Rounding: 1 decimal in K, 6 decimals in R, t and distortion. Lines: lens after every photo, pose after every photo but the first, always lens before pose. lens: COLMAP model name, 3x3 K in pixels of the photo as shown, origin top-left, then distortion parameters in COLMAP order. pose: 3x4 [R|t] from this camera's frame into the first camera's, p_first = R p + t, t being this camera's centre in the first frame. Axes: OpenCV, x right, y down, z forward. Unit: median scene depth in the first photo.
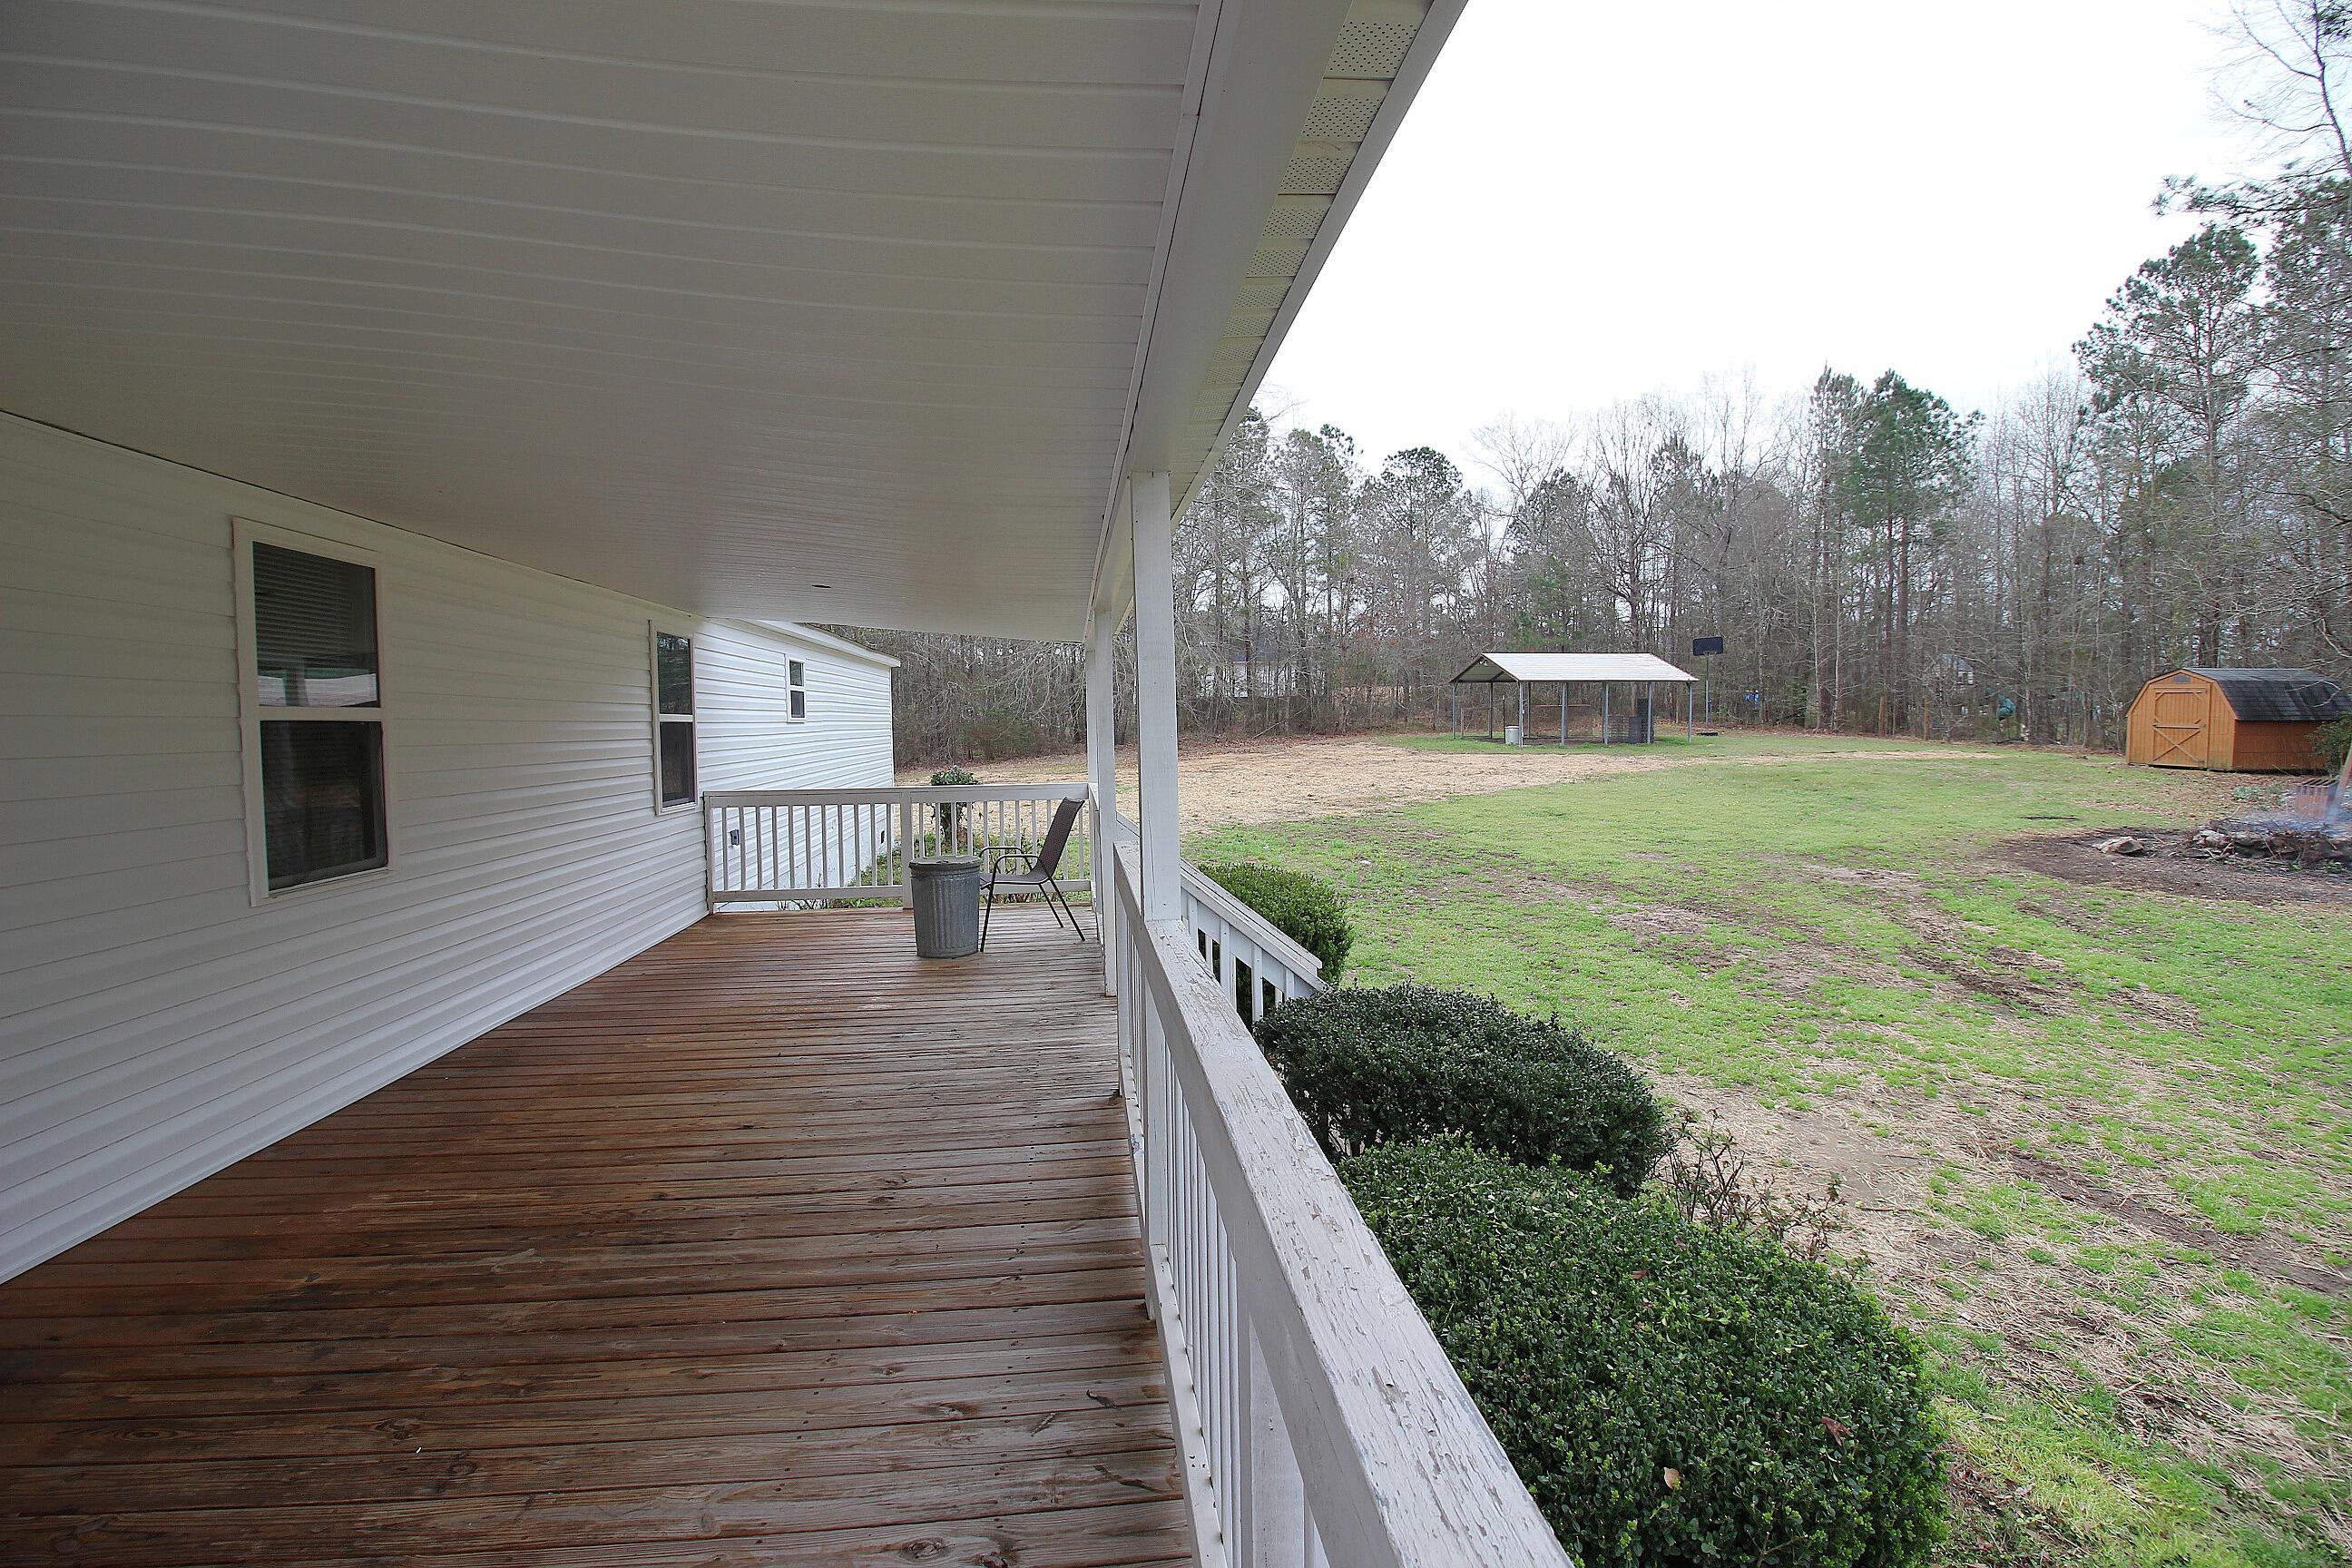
lens RADIAL K [[1085.9, 0, 1167.0], [0, 1085.9, 756.7], [0, 0, 1]] dist [-0.005158, -0.010441]
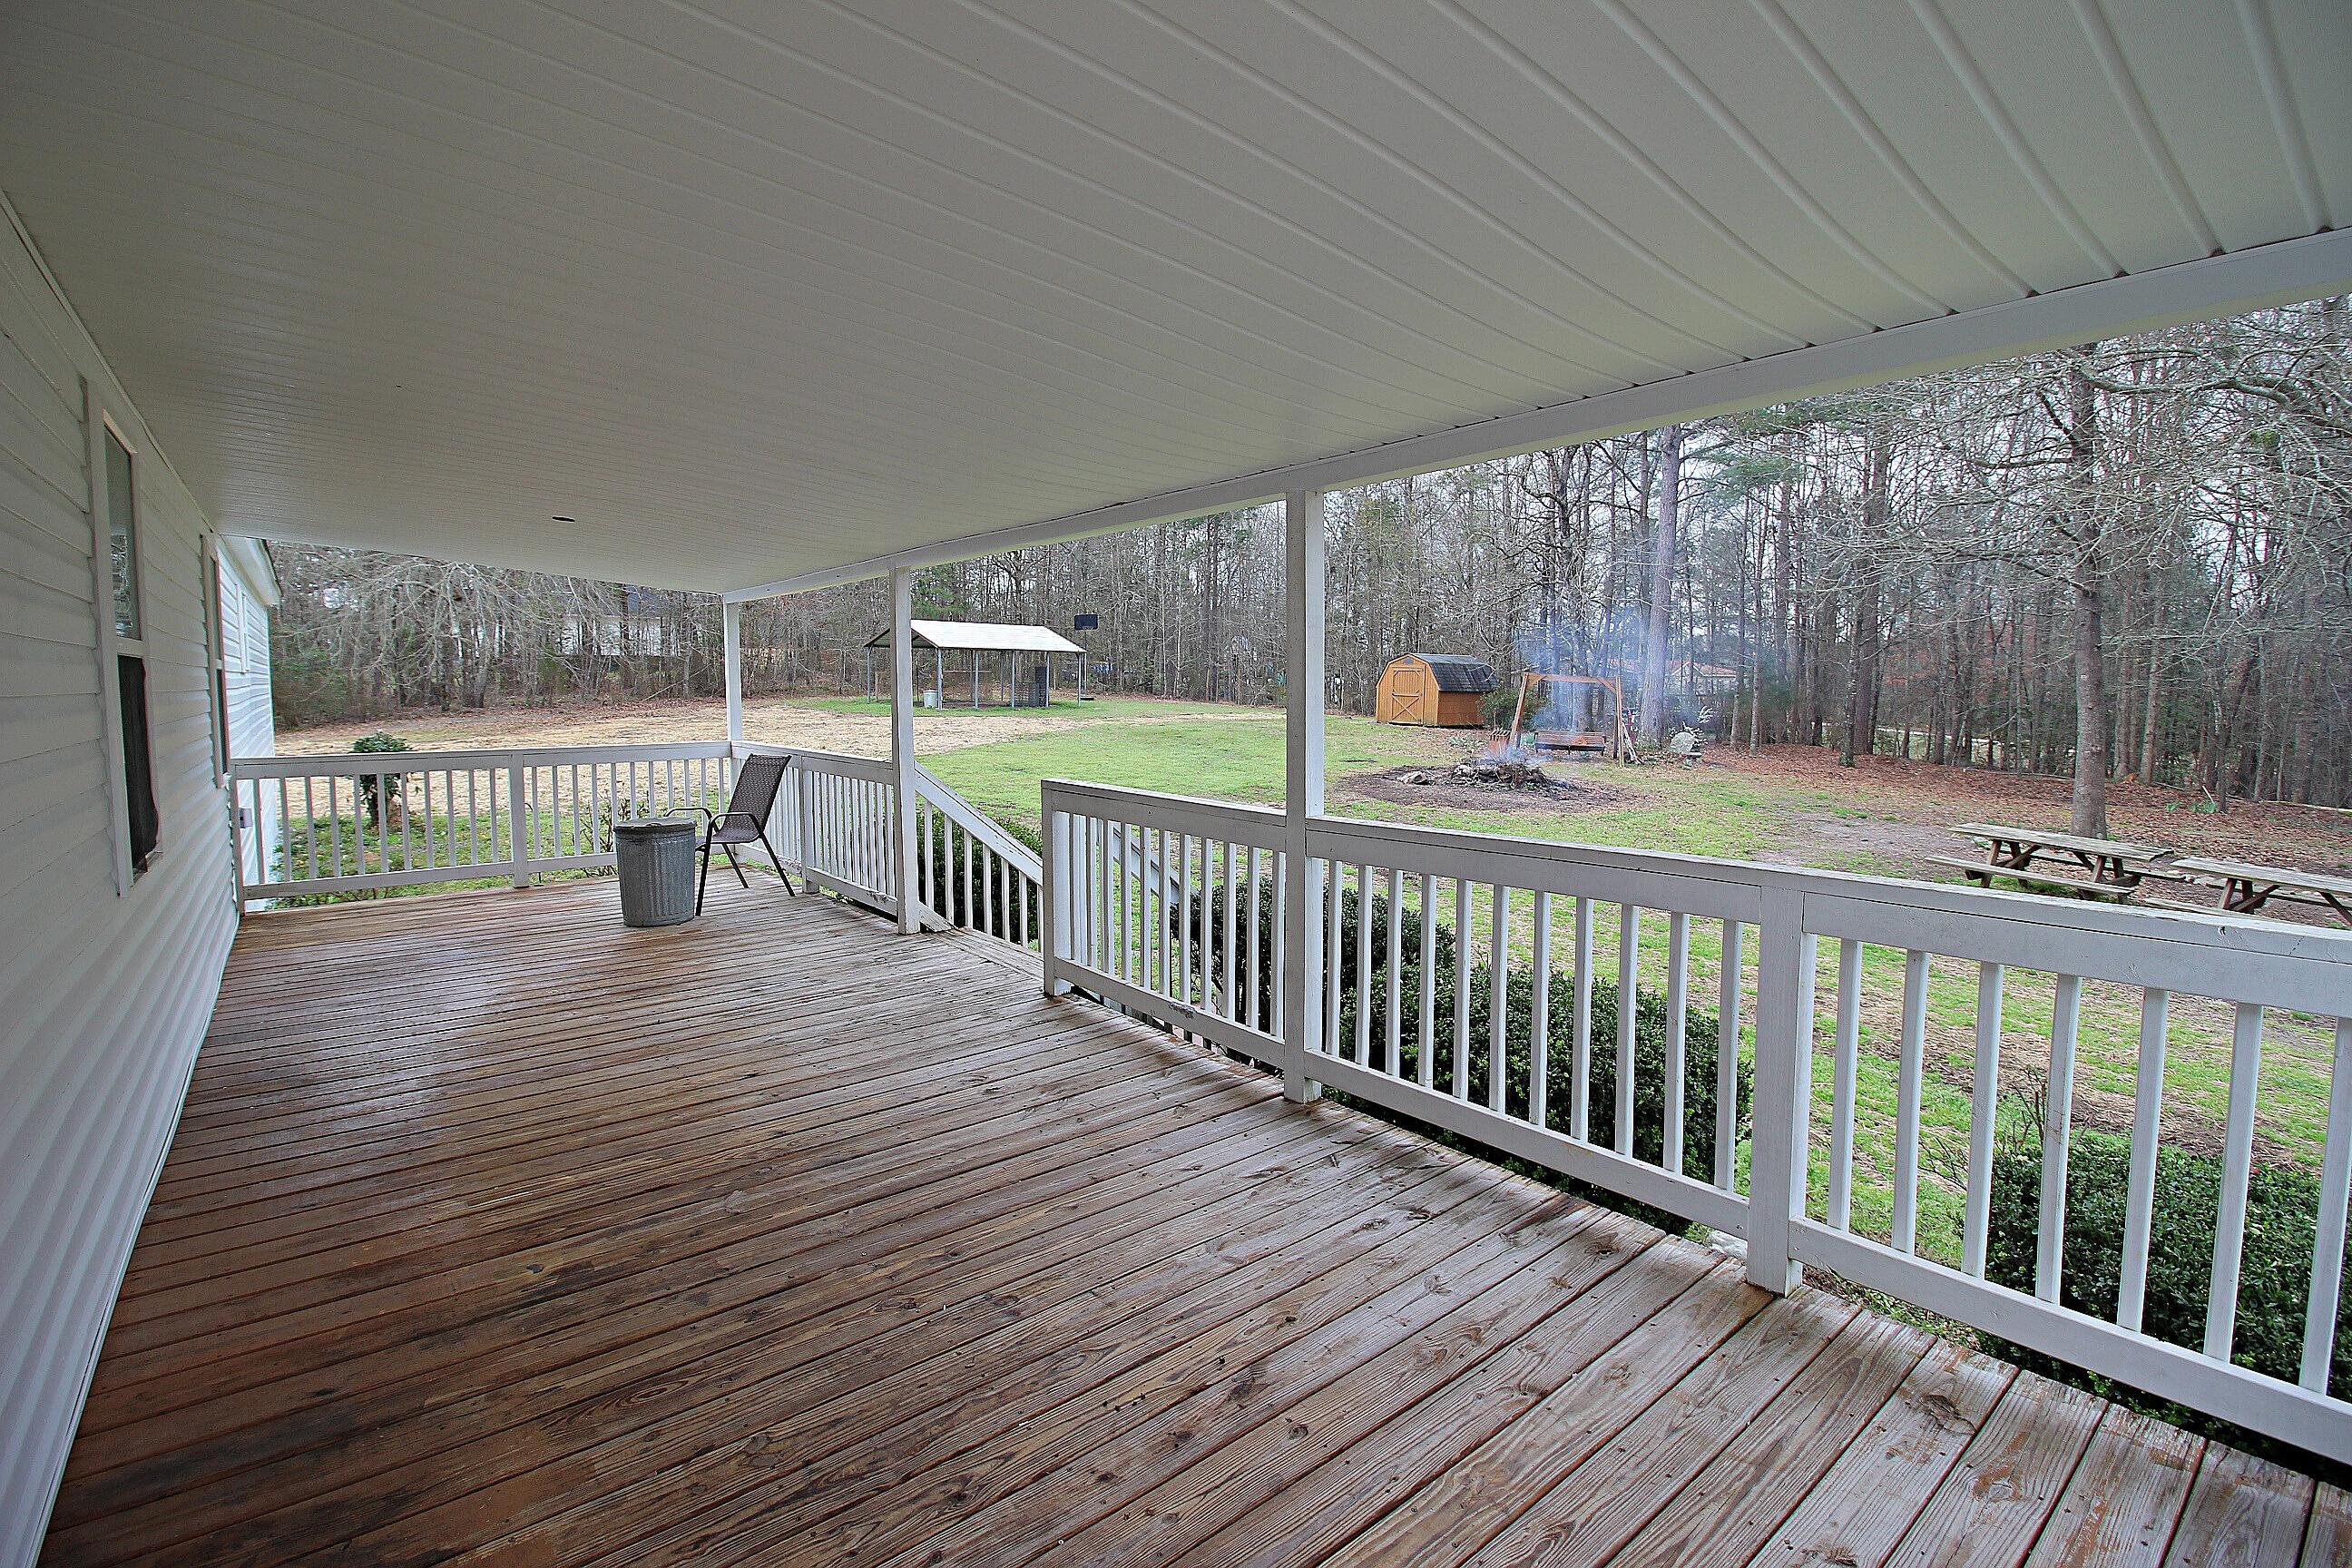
lens RADIAL K [[1085.9, 0, 1163.7], [0, 1085.9, 770.4], [0, 0, 1]] dist [-0.005158, -0.010441]
pose [[0.833449, -0.030040, 0.551779, -0.530006], [0.005407, 0.998917, 0.046216, 0.014659], [-0.552570, -0.035535, 0.832709, -0.027325]]
